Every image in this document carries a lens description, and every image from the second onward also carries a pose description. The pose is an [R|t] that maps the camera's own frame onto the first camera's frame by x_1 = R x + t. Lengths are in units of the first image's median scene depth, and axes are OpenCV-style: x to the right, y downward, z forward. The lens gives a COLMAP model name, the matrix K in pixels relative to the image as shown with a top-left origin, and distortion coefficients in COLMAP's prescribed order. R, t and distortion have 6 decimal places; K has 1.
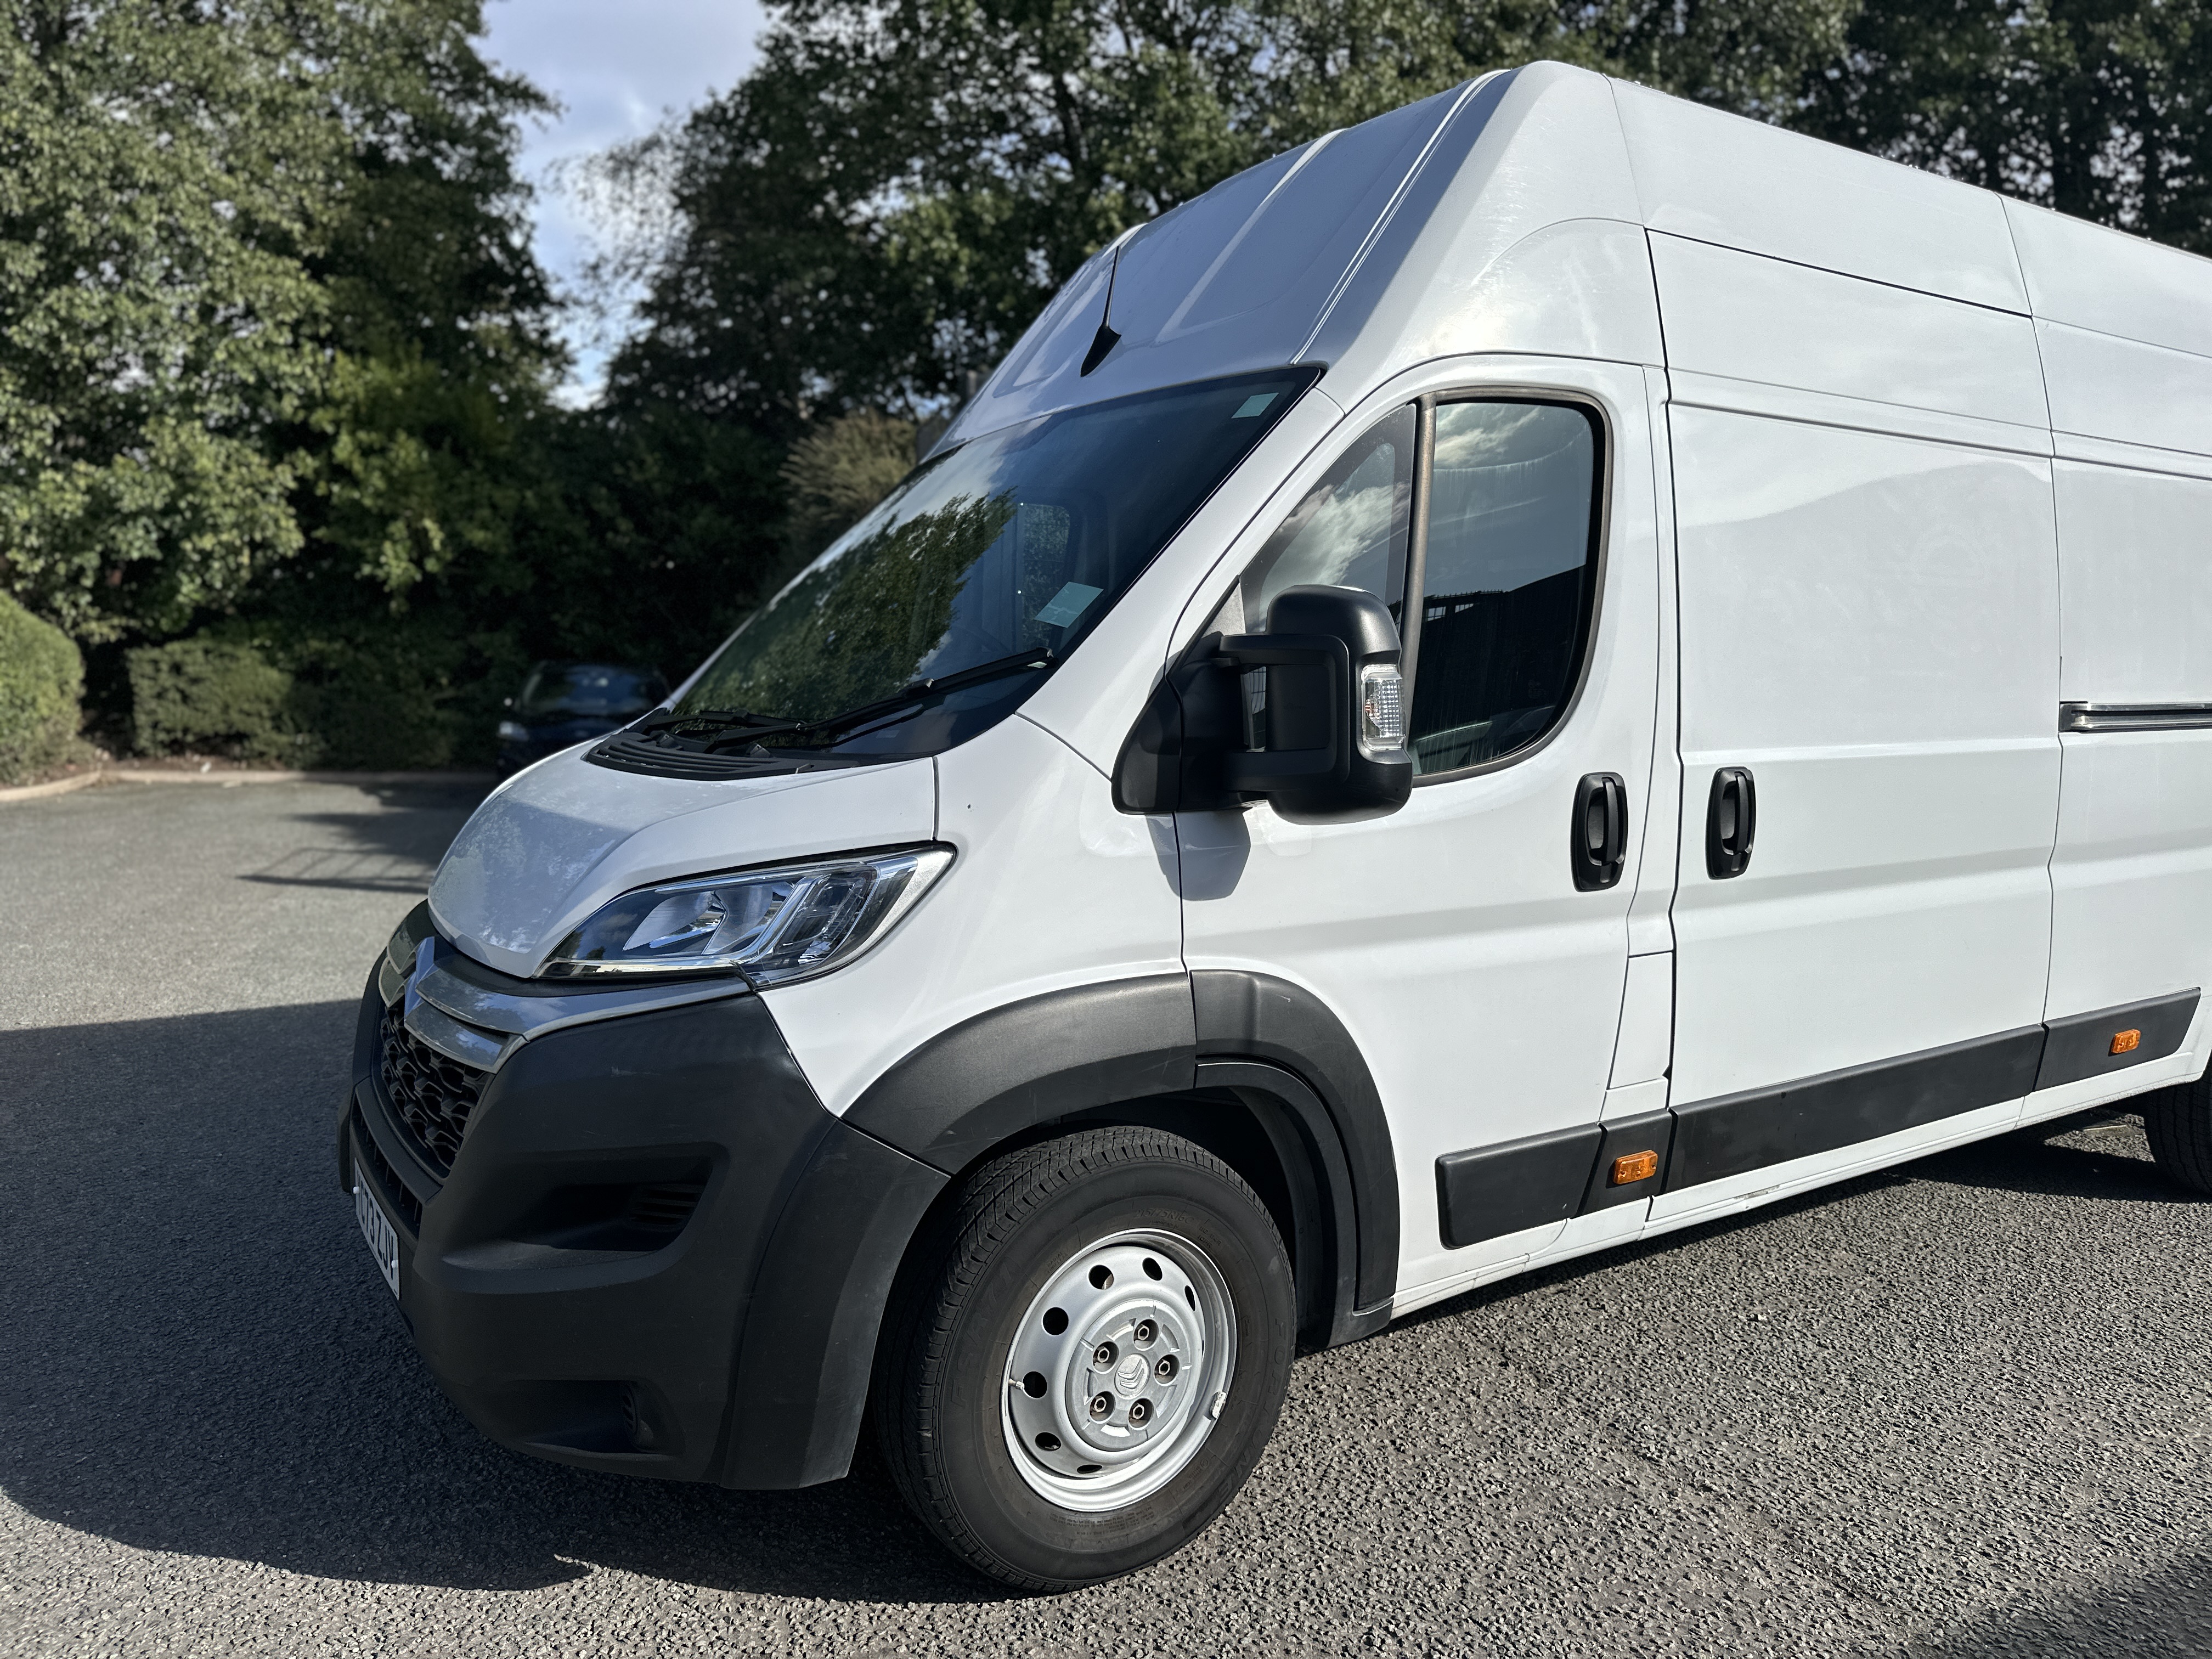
lens RADIAL K [[1557.0, 0, 1129.8], [0, 1557.0, 835.7], [0, 0, 1]] dist [-0.008171, 0.002669]
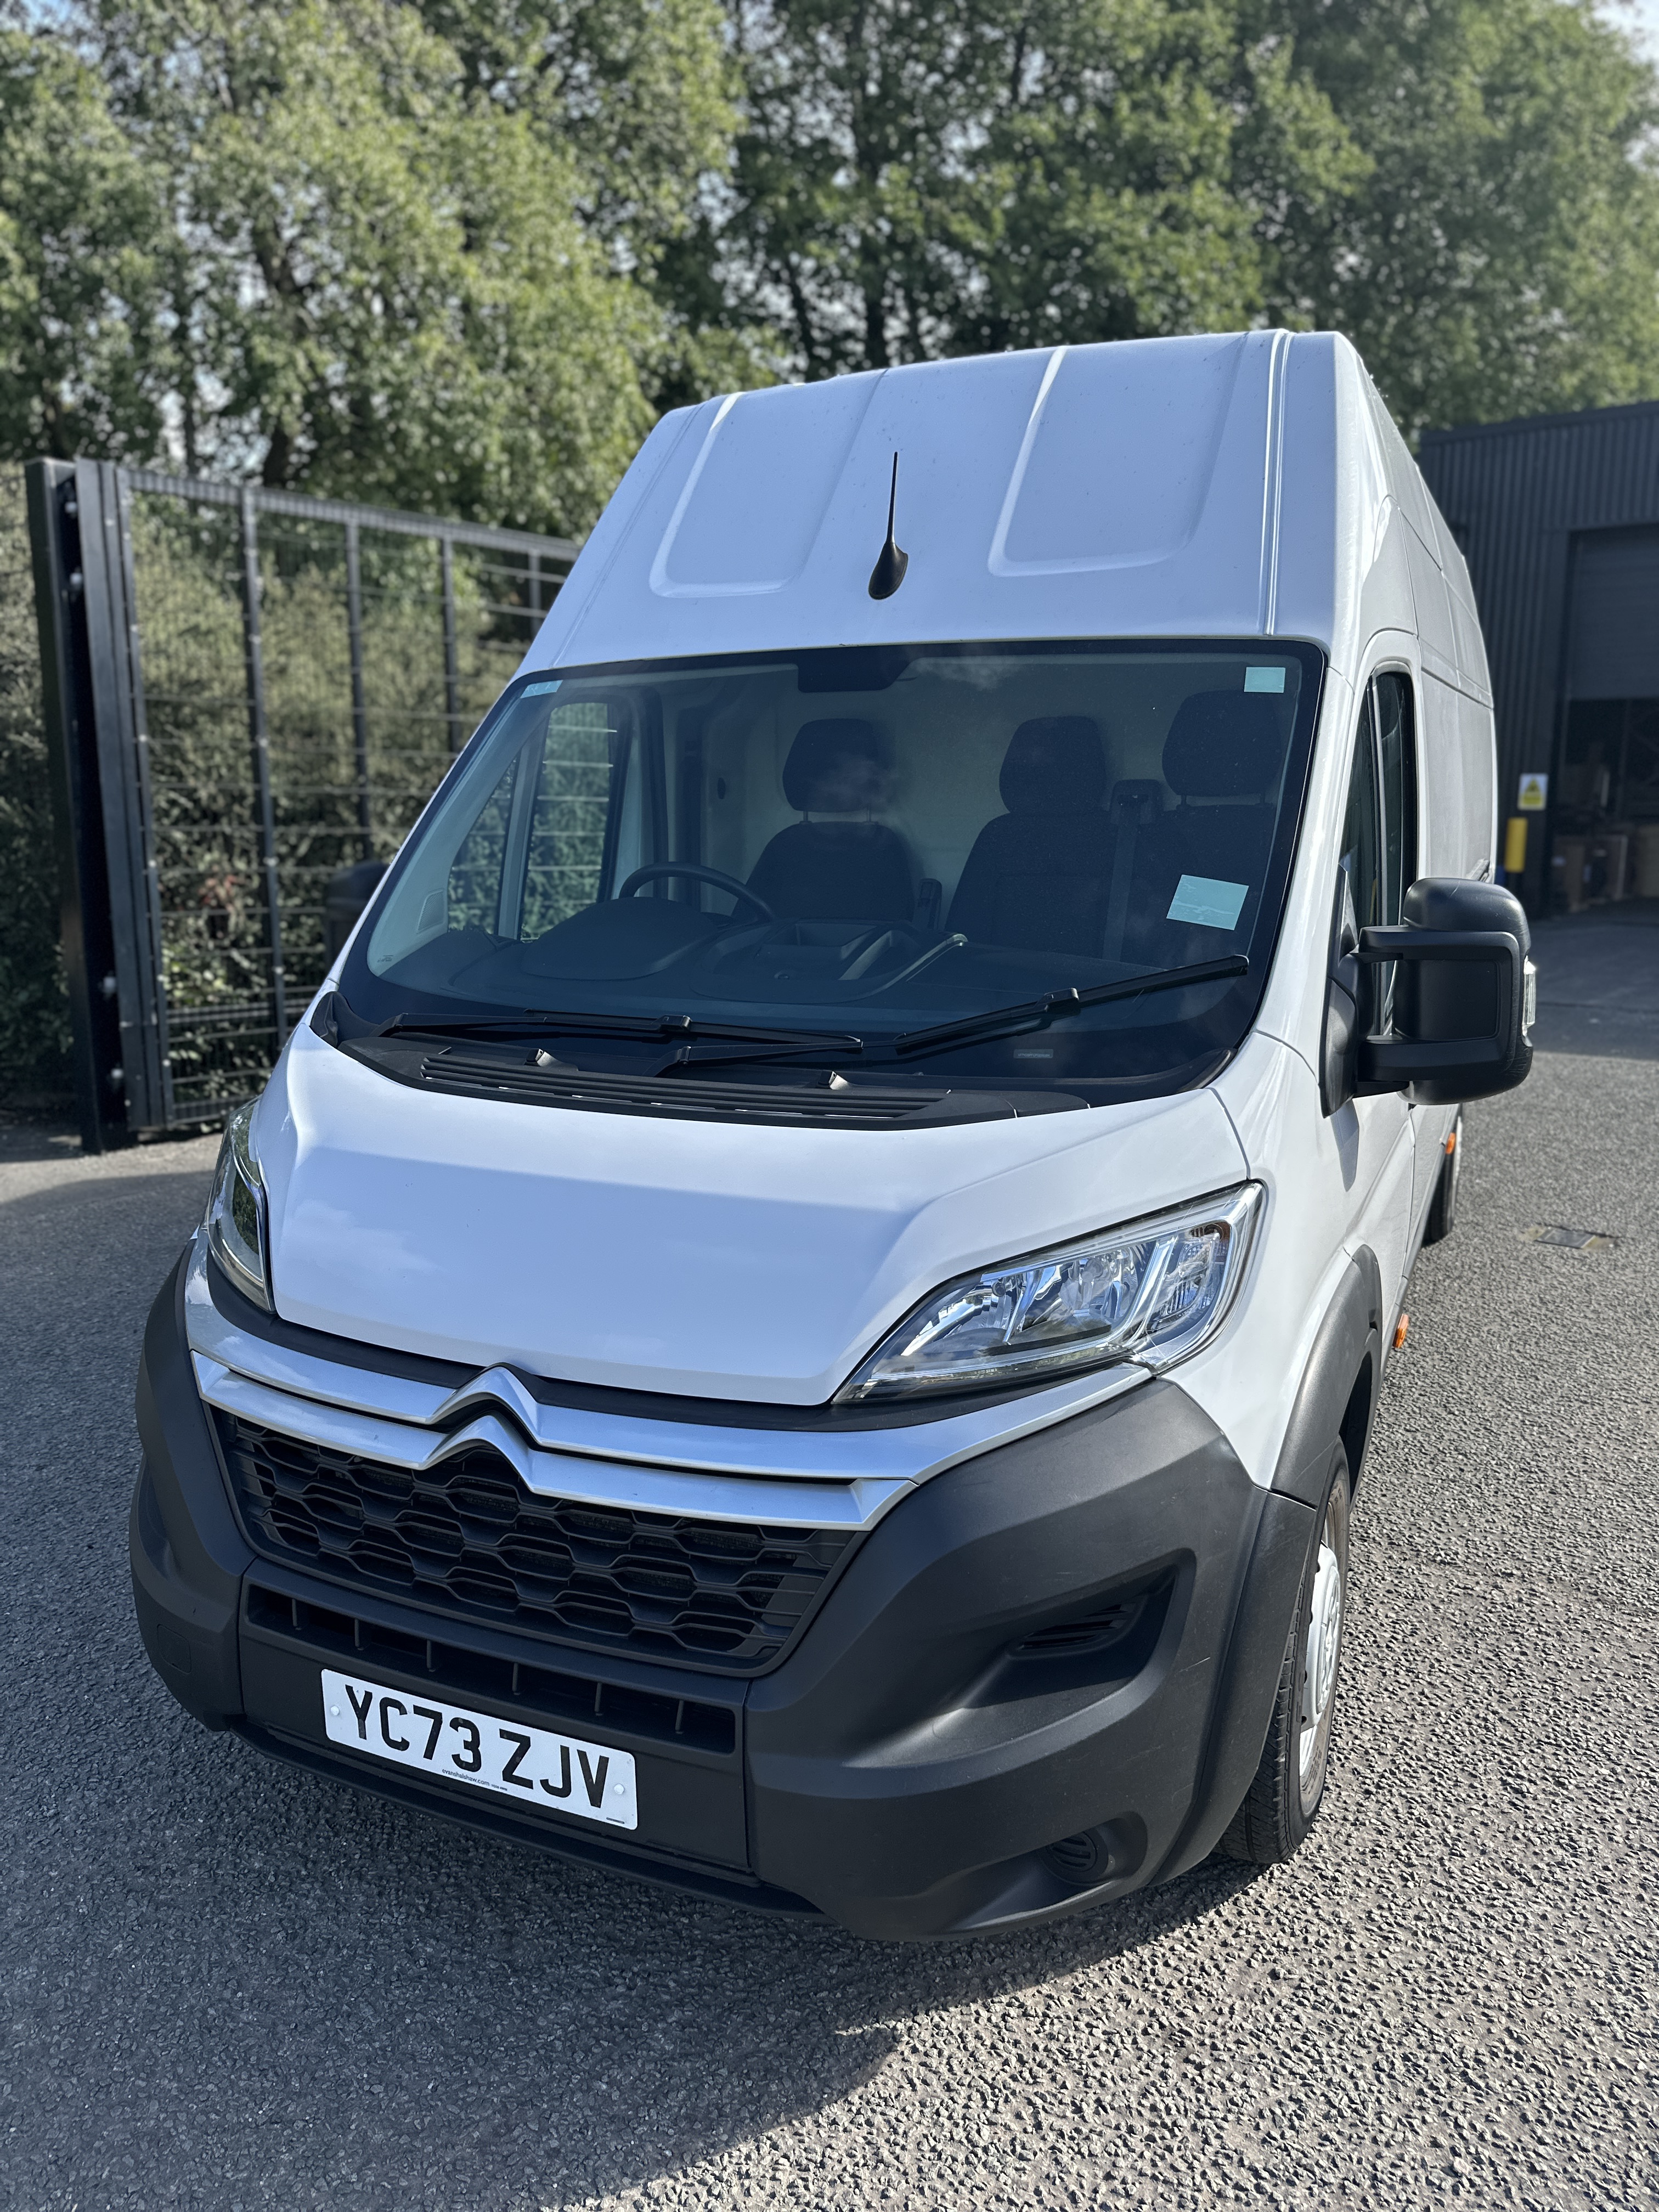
lens RADIAL K [[1557.0, 0, 845.6], [0, 1557.0, 1120.2], [0, 0, 1]] dist [-0.008171, 0.002669]
pose [[0.843458, -0.135302, 0.519877, -0.700701], [0.073189, 0.987681, 0.138308, -0.155133], [-0.532186, -0.078607, 0.842970, 0.276167]]
